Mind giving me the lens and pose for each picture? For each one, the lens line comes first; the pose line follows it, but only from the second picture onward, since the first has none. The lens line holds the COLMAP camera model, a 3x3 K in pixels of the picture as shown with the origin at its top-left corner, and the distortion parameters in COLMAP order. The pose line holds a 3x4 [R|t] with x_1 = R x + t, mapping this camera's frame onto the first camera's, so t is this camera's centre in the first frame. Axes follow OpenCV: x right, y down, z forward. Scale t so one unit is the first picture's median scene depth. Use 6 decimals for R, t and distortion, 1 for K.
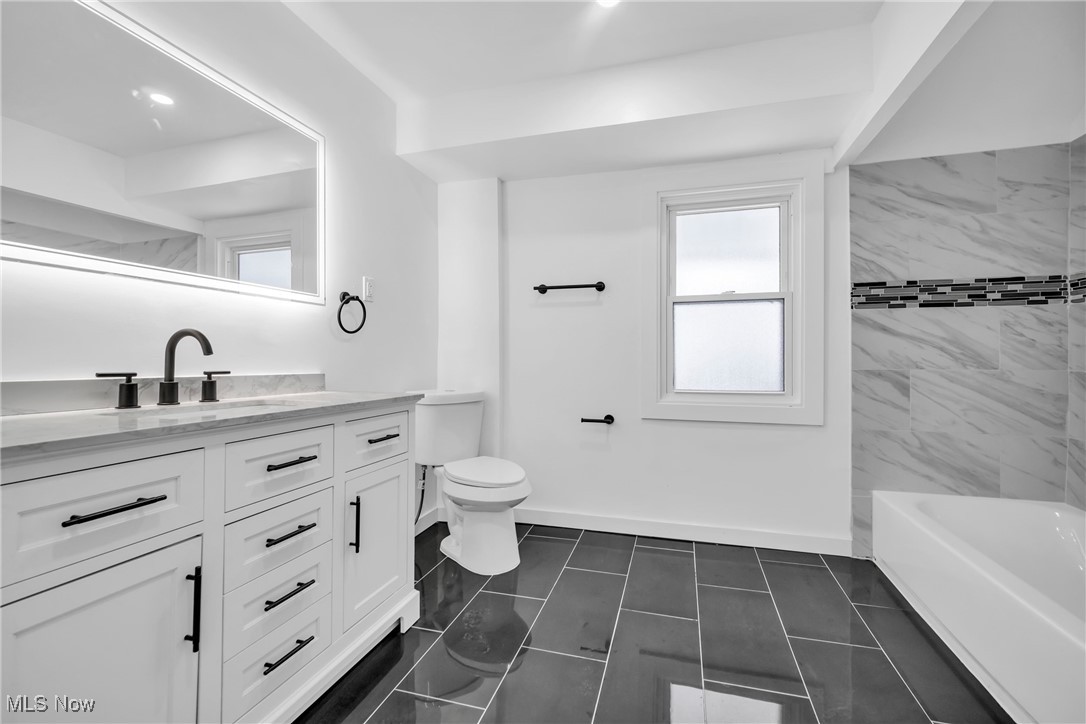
lens RADIAL K [[446.8, 0, 549.3], [0, 446.8, 361.5], [0, 0, 1]] dist [-0.000355, 0.000040]
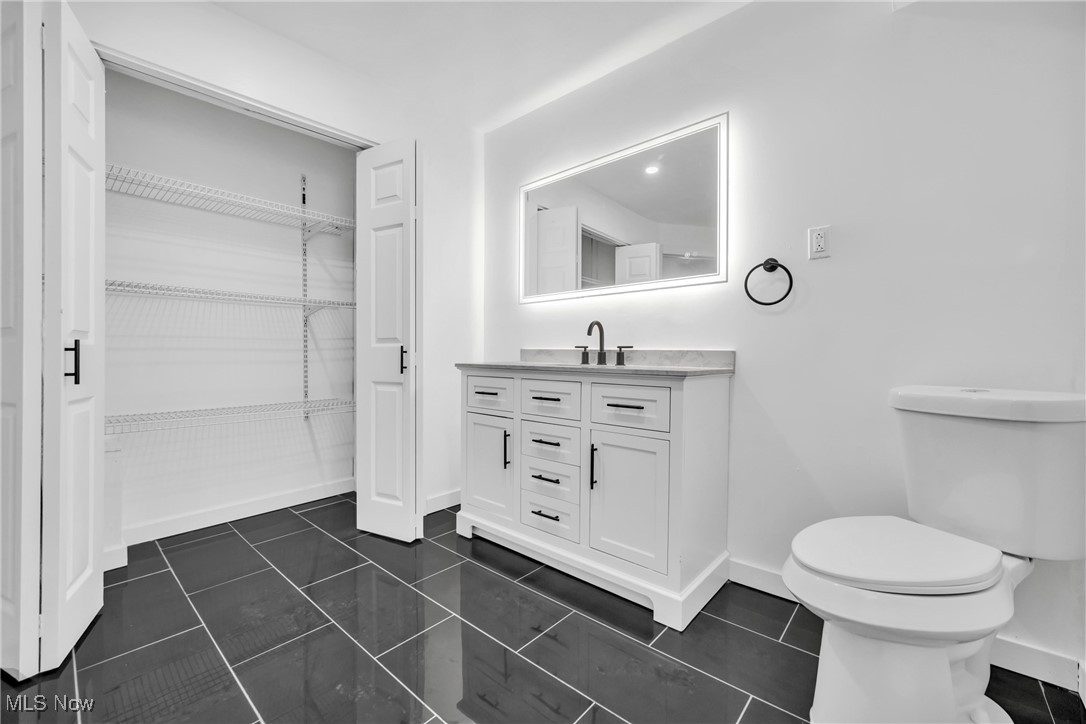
lens RADIAL K [[446.8, 0, 543.7], [0, 446.8, 357.0], [0, 0, 1]] dist [-0.000355, 0.000040]
pose [[-0.427657, -0.003562, -0.903934, 0.732413], [-0.012236, 0.999923, 0.001849, 0.057850], [0.903858, 0.011851, -0.427668, 1.367313]]
